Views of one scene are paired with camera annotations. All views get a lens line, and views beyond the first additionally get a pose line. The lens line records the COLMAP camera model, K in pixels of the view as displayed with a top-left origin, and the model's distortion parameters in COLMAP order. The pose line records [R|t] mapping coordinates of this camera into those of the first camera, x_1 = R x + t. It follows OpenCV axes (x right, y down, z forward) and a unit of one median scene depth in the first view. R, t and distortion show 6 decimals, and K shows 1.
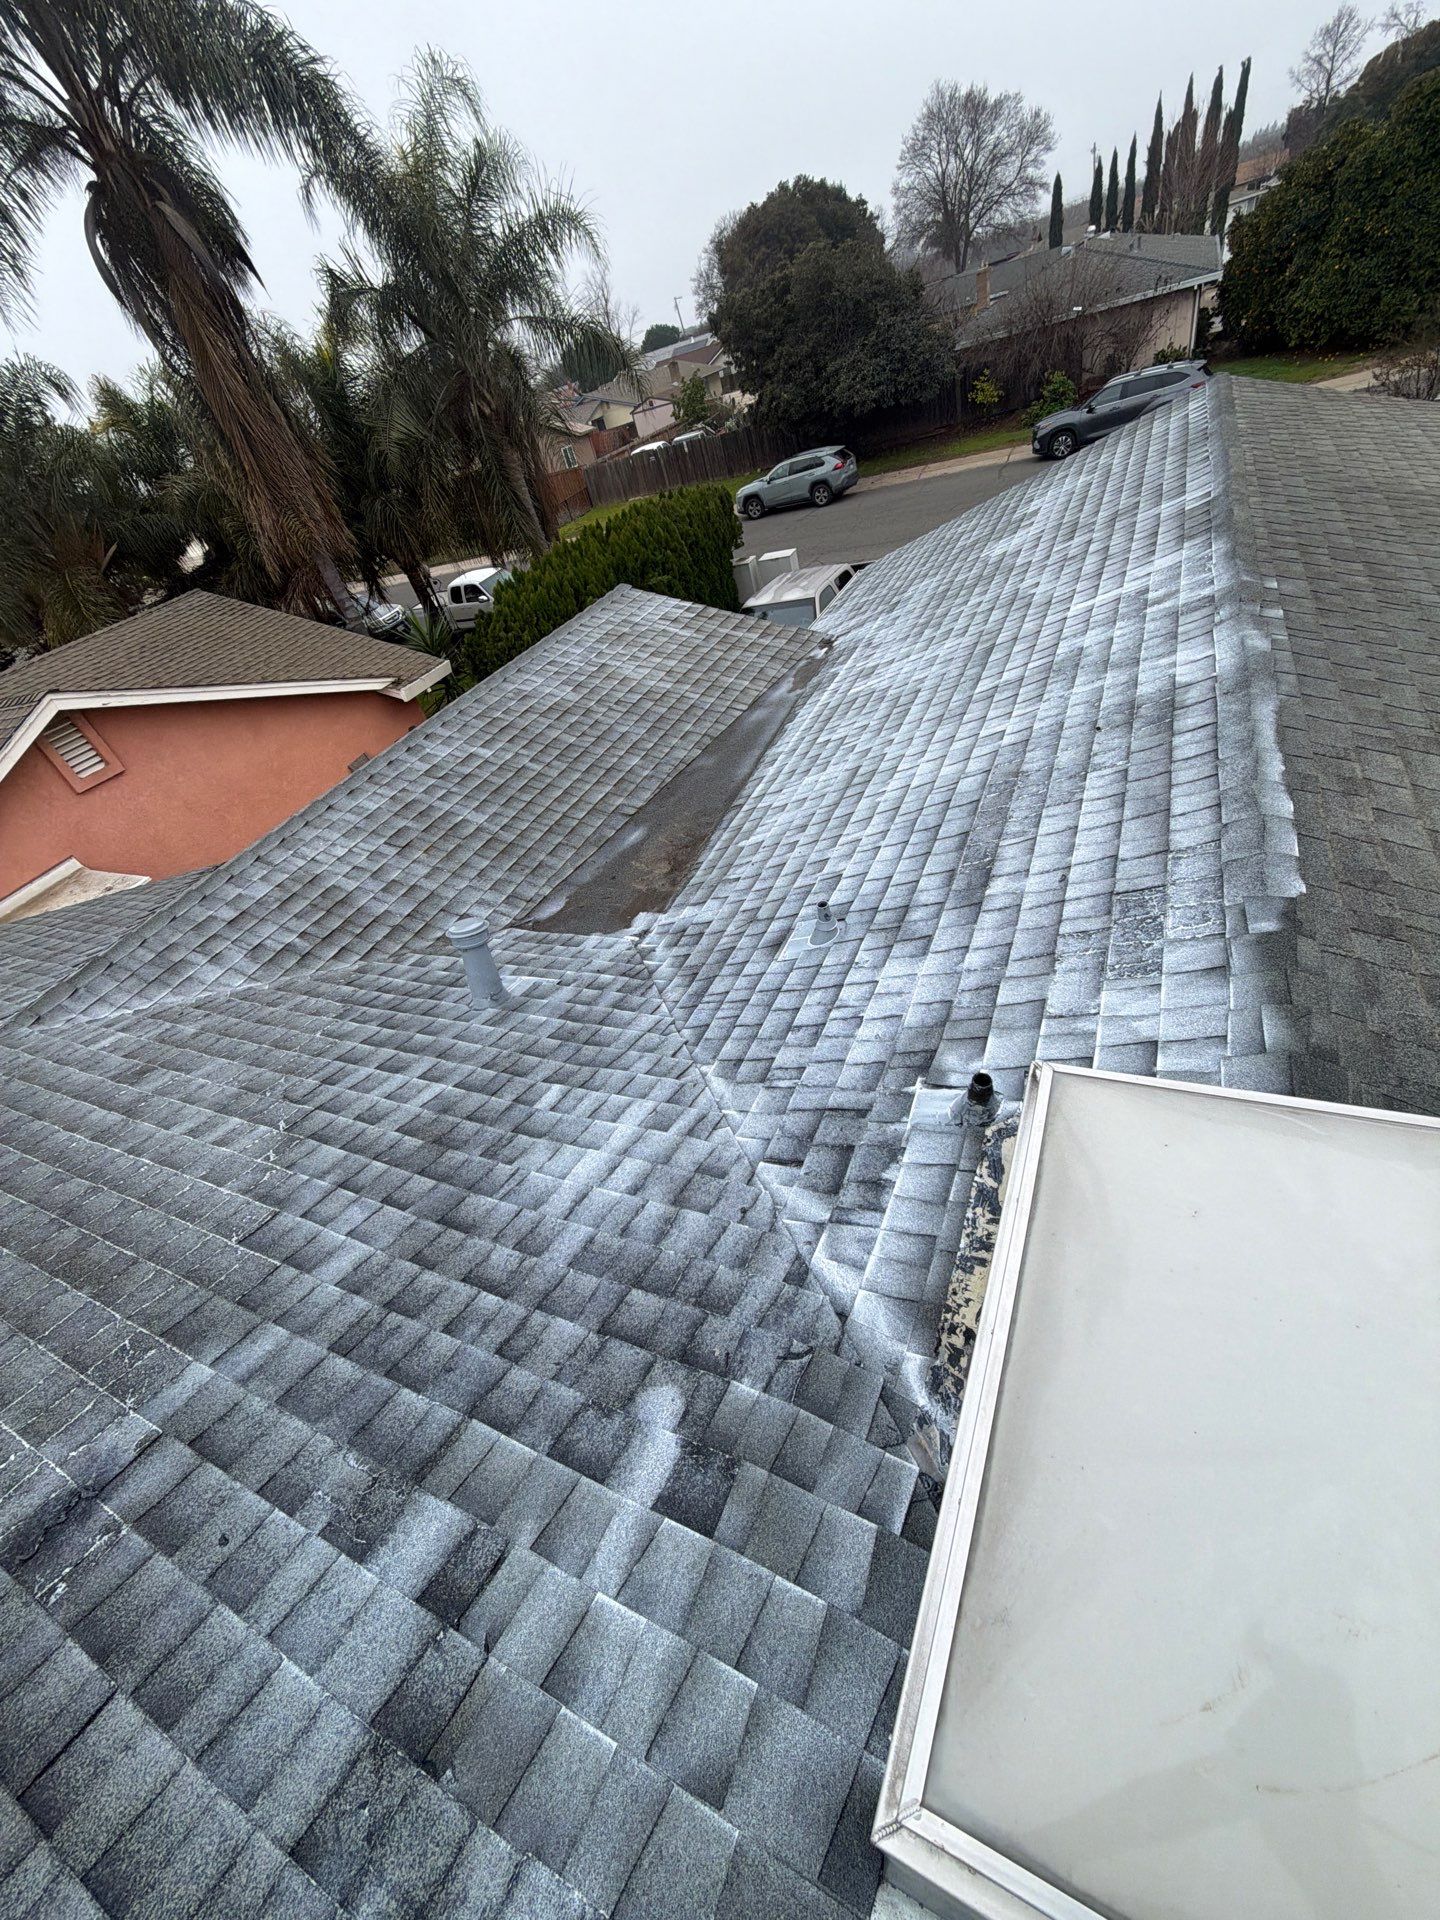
lens RADIAL K [[776.7, 0, 720.0], [0, 776.7, 960.0], [0, 0, 1]] dist [-0.002002, -0.000426]
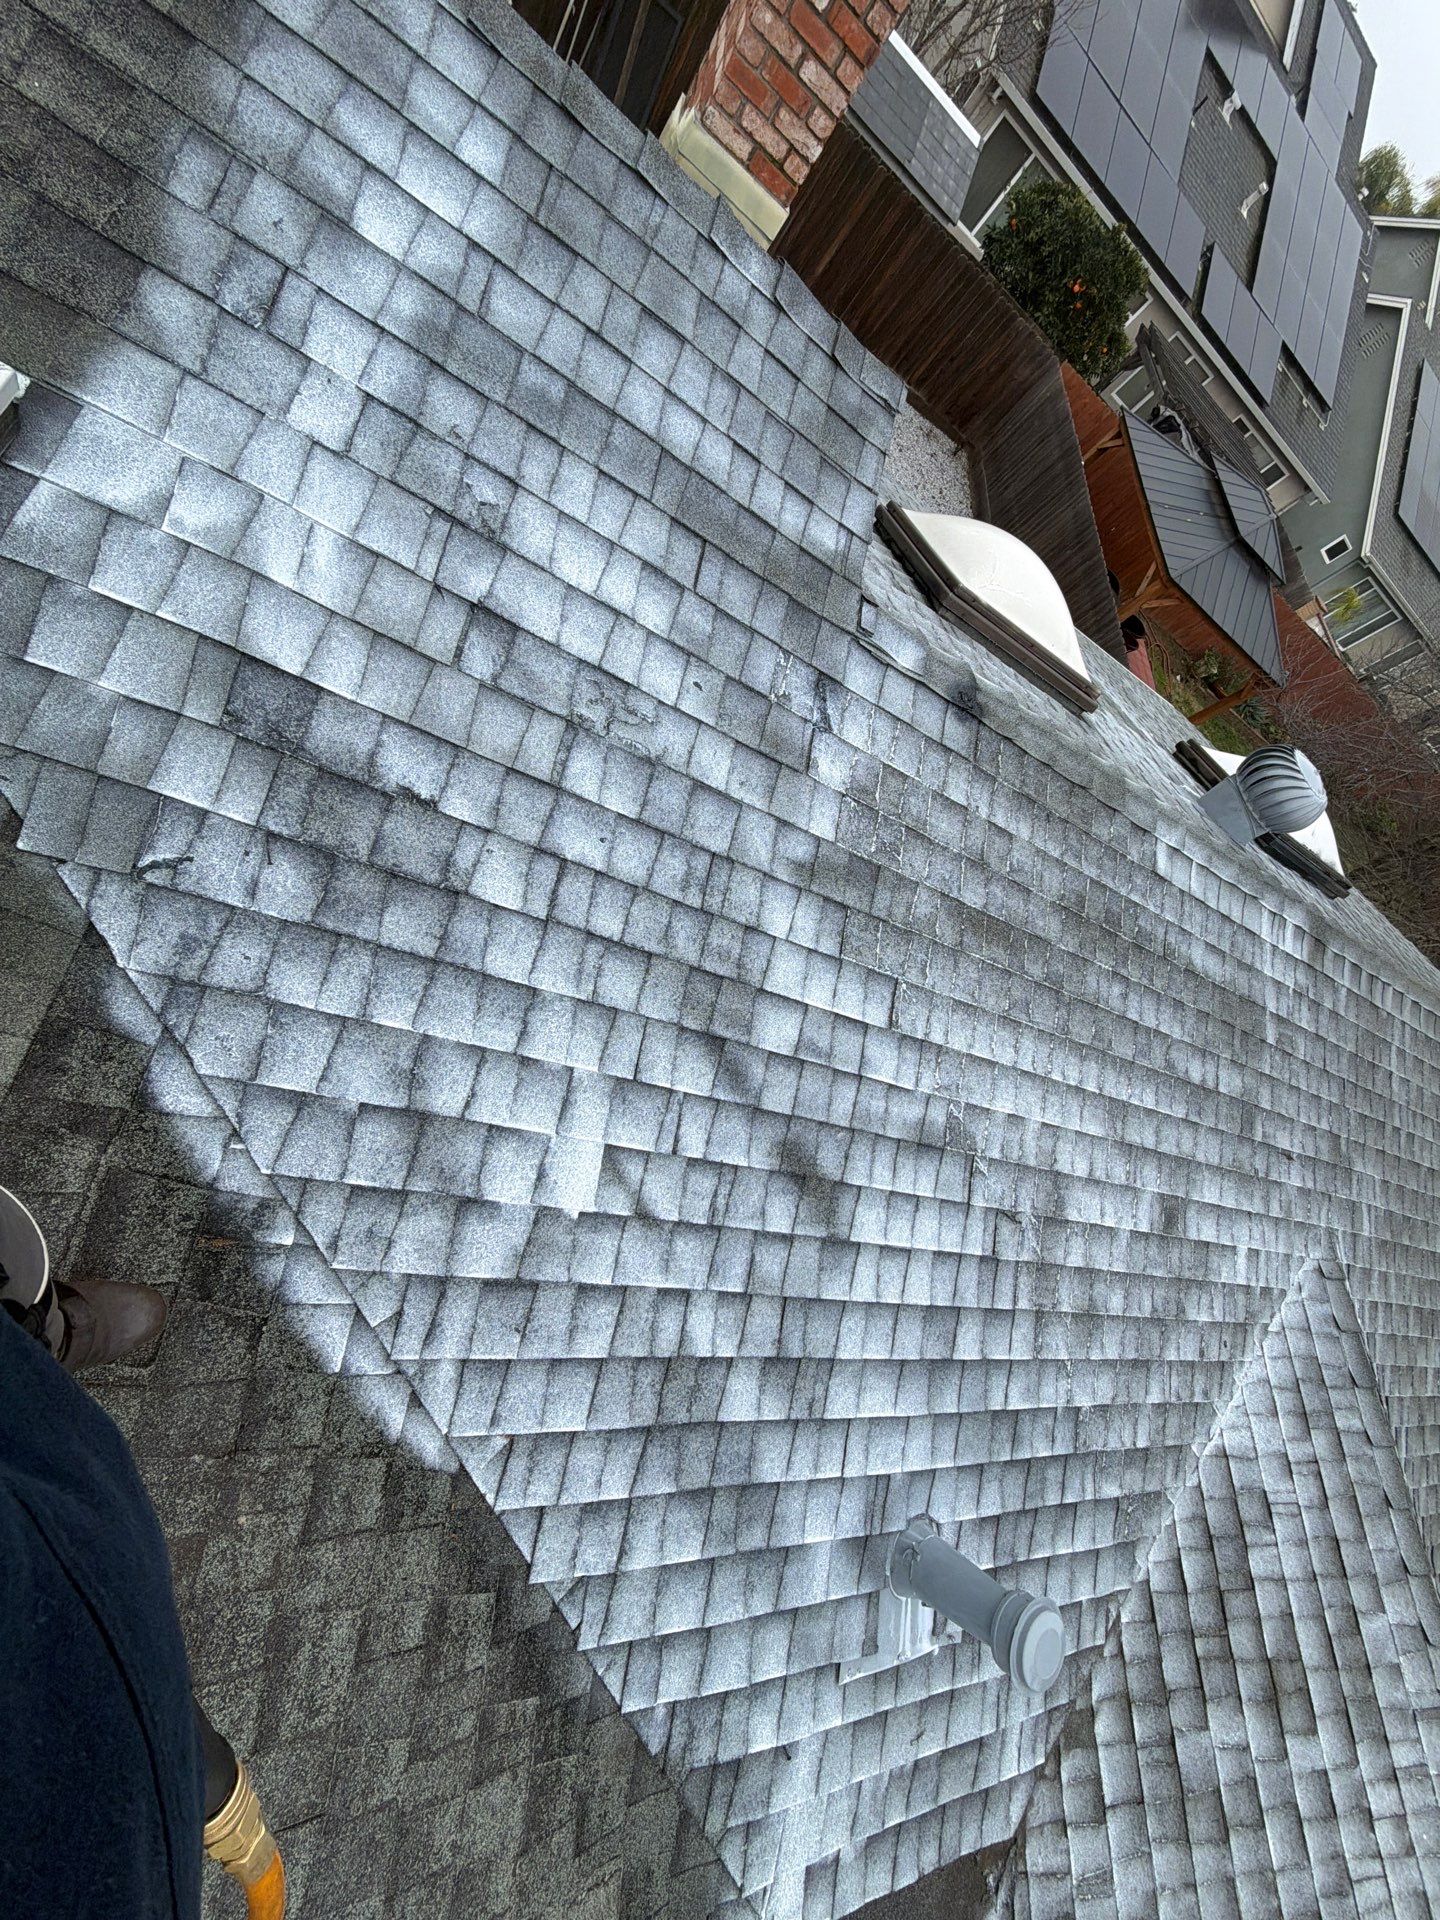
lens RADIAL K [[776.7, 0, 720.0], [0, 776.7, 960.0], [0, 0, 1]] dist [-0.002002, -0.000426]
pose [[-0.876401, 0.205968, -0.435314, -0.016685], [-0.481436, -0.352461, 0.802490, -0.229580], [0.011856, 0.912879, 0.408057, 0.470250]]
